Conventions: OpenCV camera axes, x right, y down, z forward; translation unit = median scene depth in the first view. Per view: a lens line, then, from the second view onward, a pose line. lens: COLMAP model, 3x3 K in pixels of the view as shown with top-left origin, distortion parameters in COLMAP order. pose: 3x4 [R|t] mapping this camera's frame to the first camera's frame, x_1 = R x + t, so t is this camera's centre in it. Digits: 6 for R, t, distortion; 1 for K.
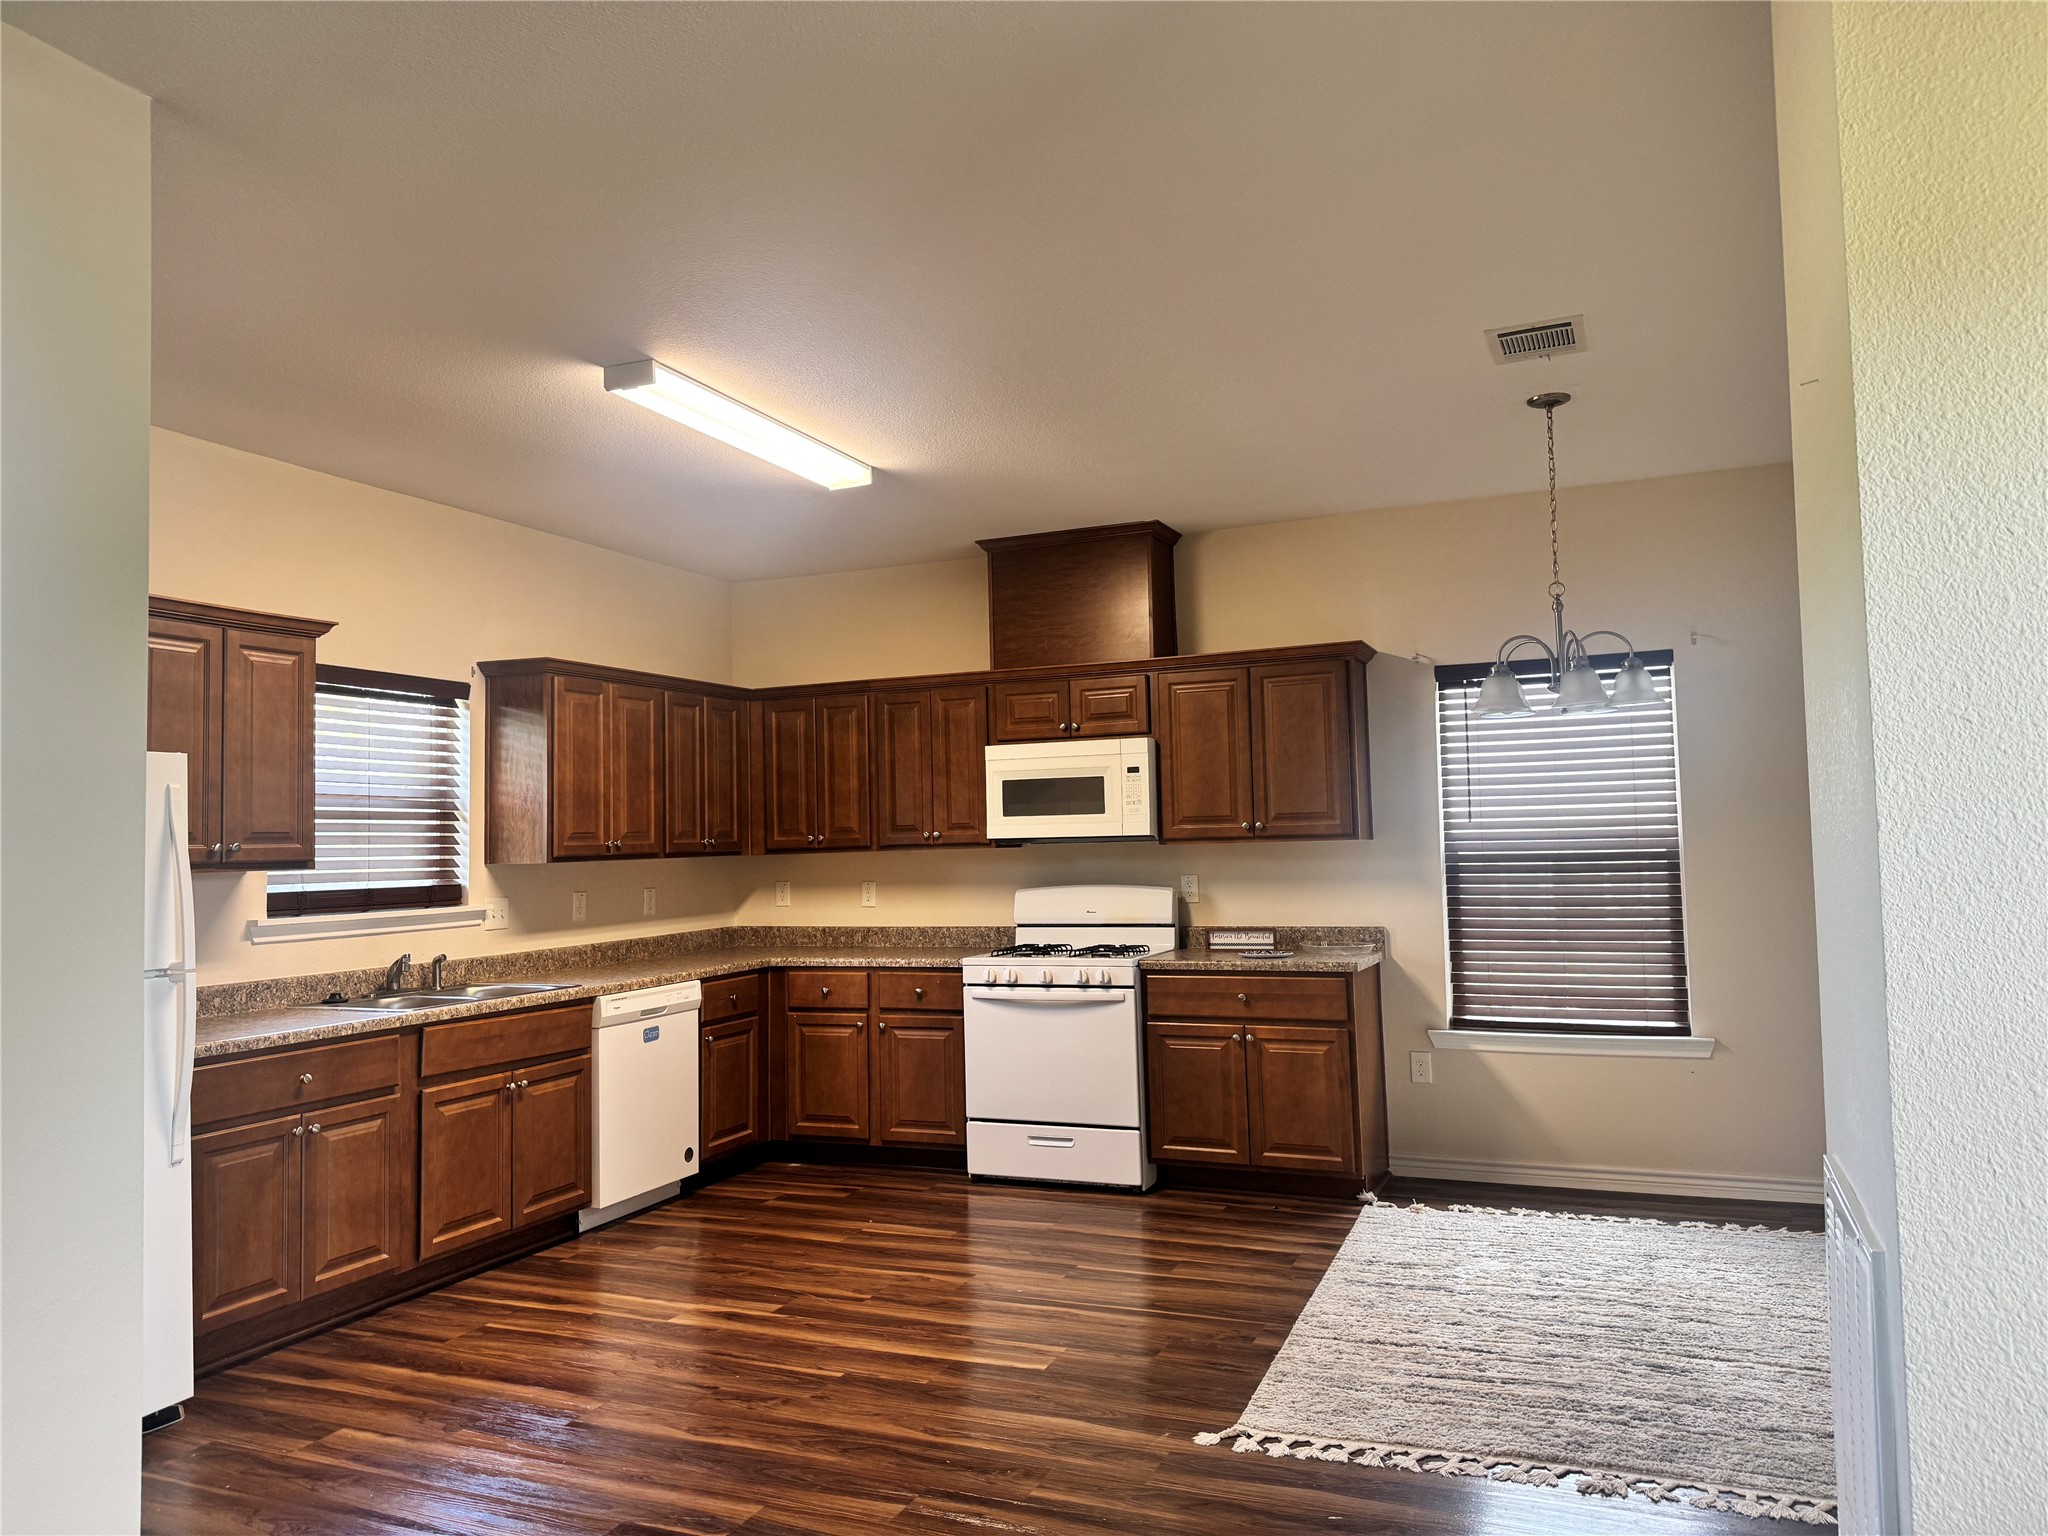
lens RADIAL K [[1449.1, 0, 1024.0], [0, 1449.1, 768.0], [0, 0, 1]] dist [0.183300, -0.251770]
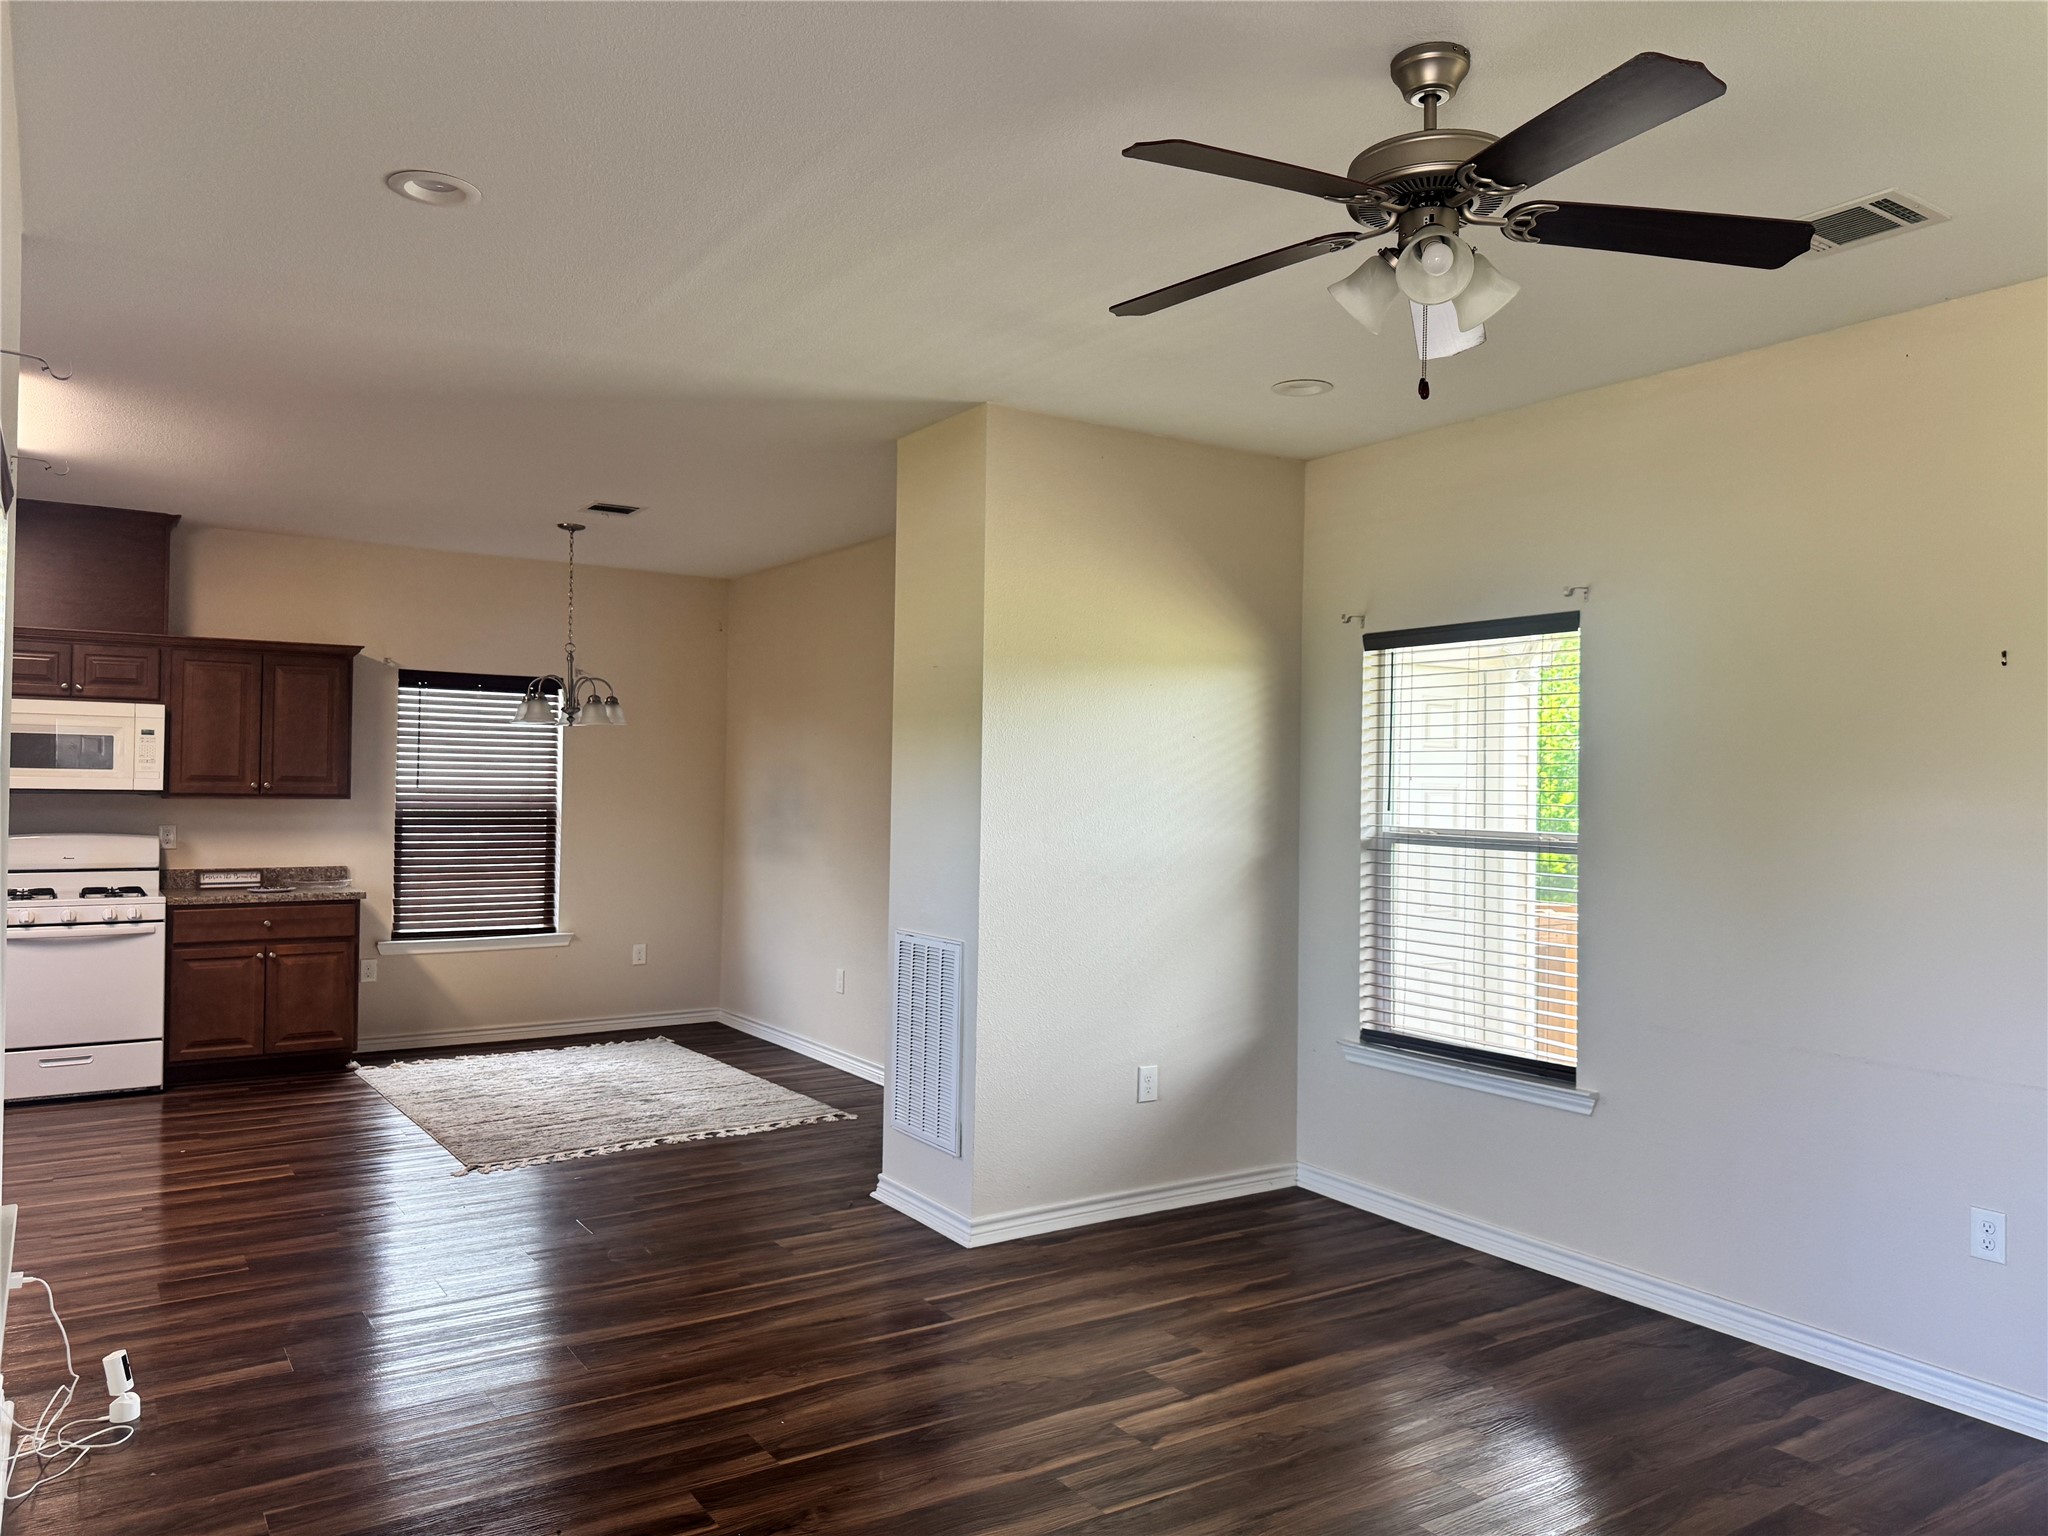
lens RADIAL K [[1474.5, 0, 1024.0], [0, 1474.5, 768.0], [0, 0, 1]] dist [0.033225, -0.032590]
pose [[0.553836, 0.042333, 0.831549, -0.530378], [-0.072318, 0.997378, -0.002609, -0.018255], [-0.829479, -0.058691, 0.555446, -0.223996]]
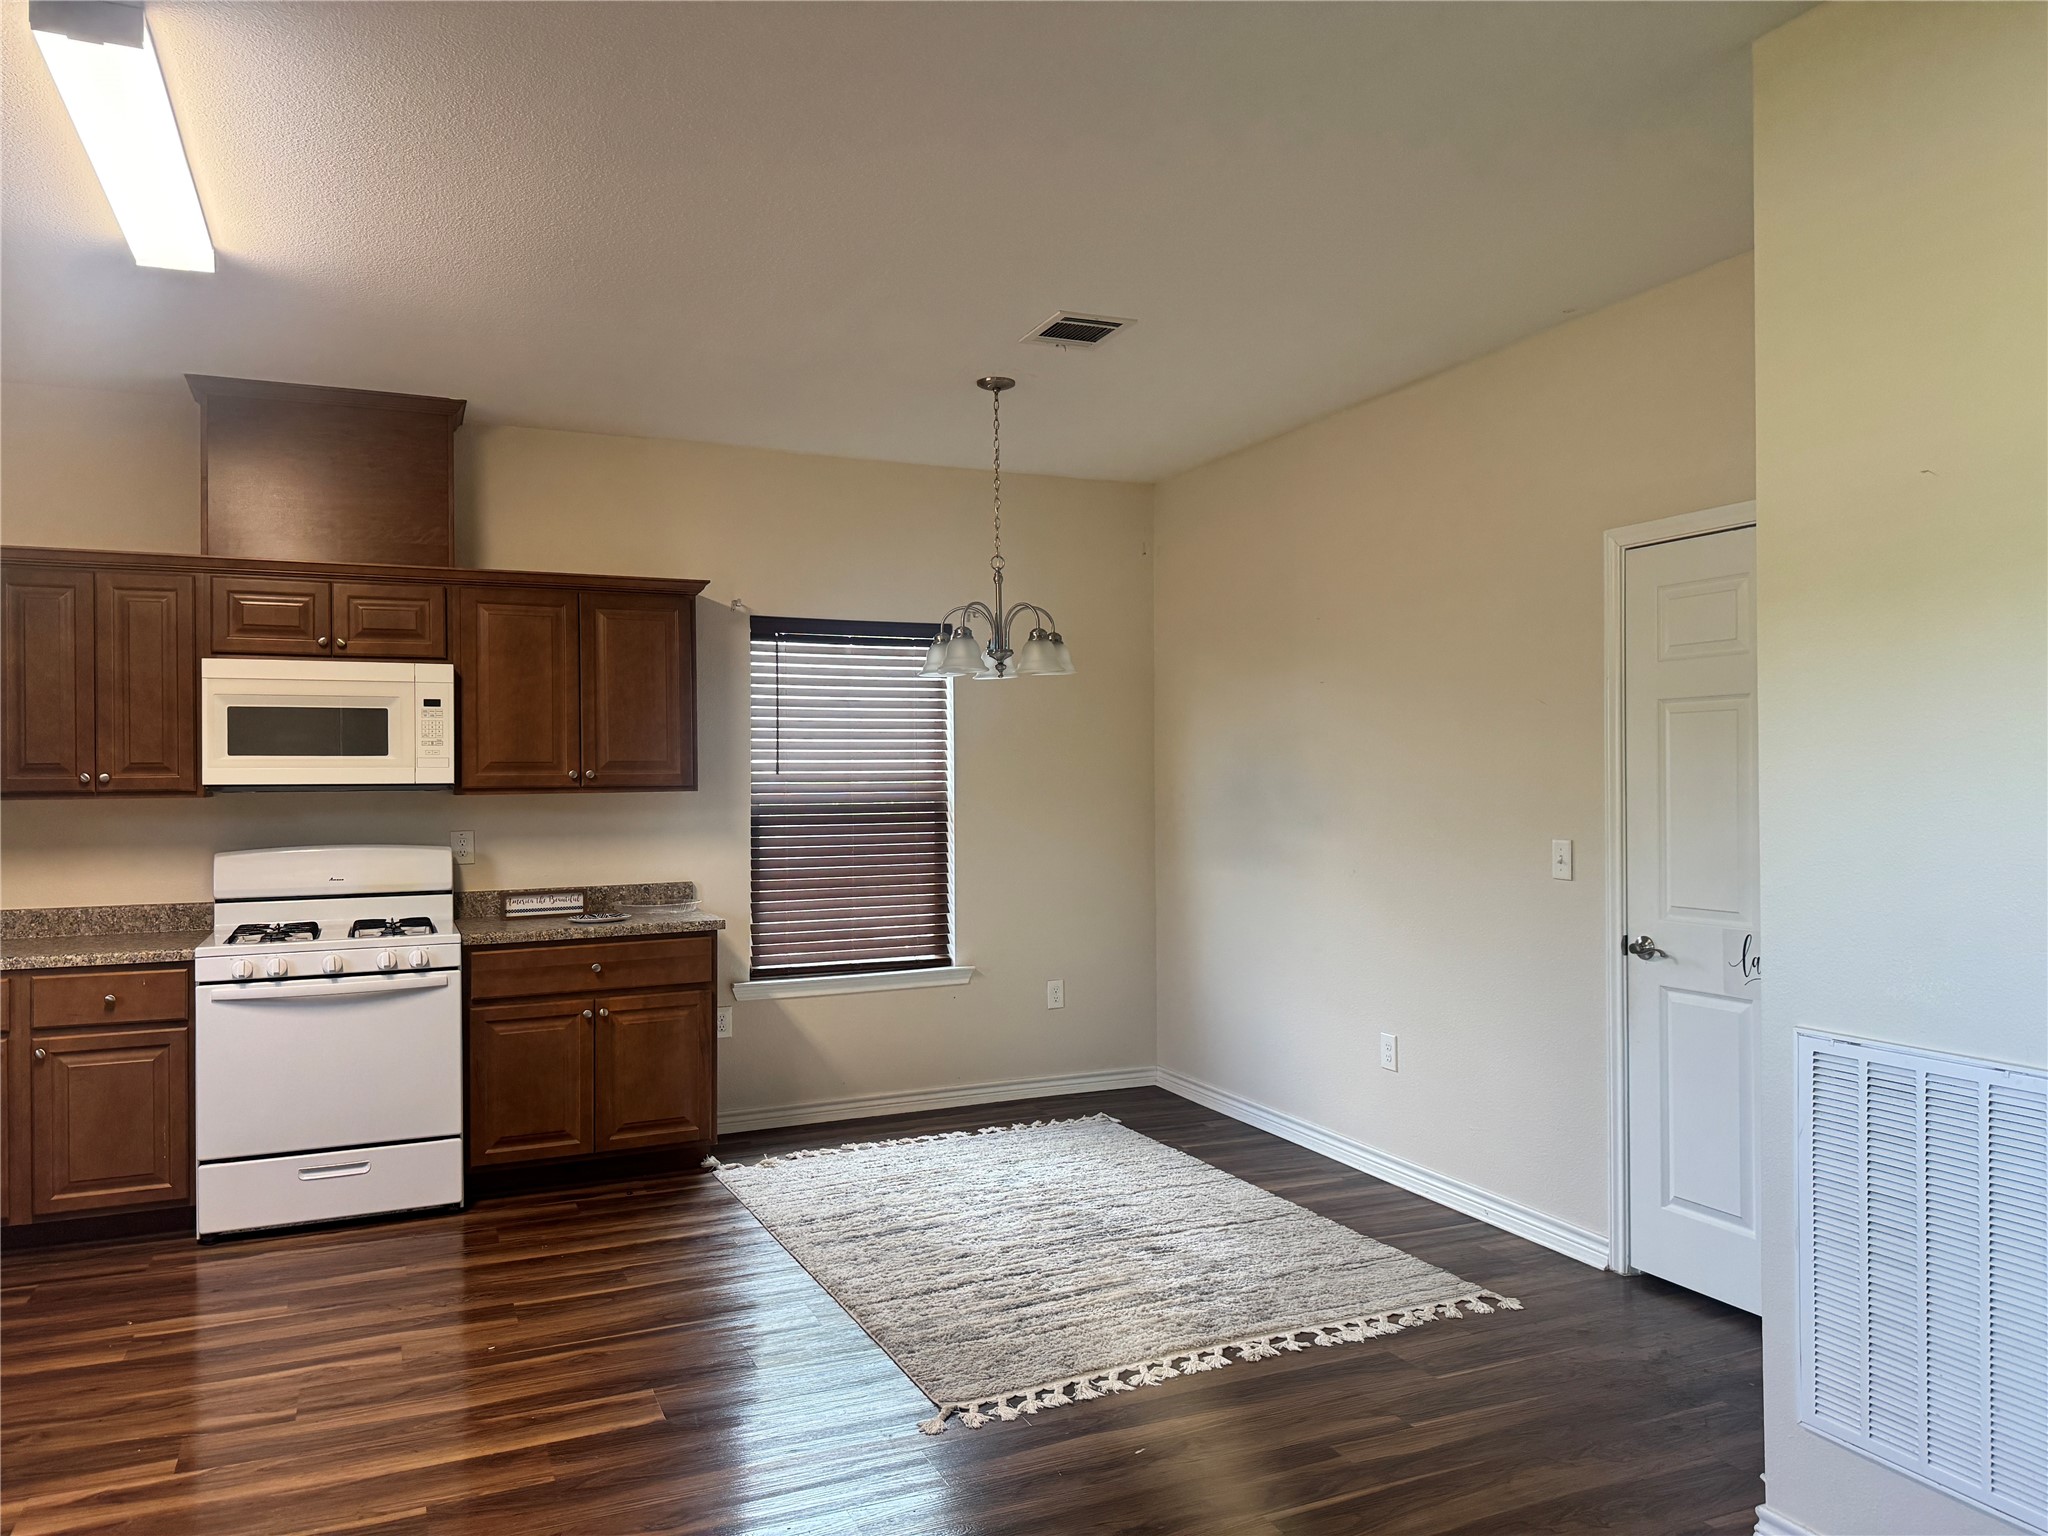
lens RADIAL K [[1463.8, 0, 1018.1], [0, 1463.8, 776.6], [0, 0, 1]] dist [0.119323, -0.142337]
pose [[0.687262, 0.017798, 0.726192, -0.314805], [-0.048346, 0.998604, 0.021279, 0.009347], [-0.724800, -0.049733, 0.687163, 0.195641]]
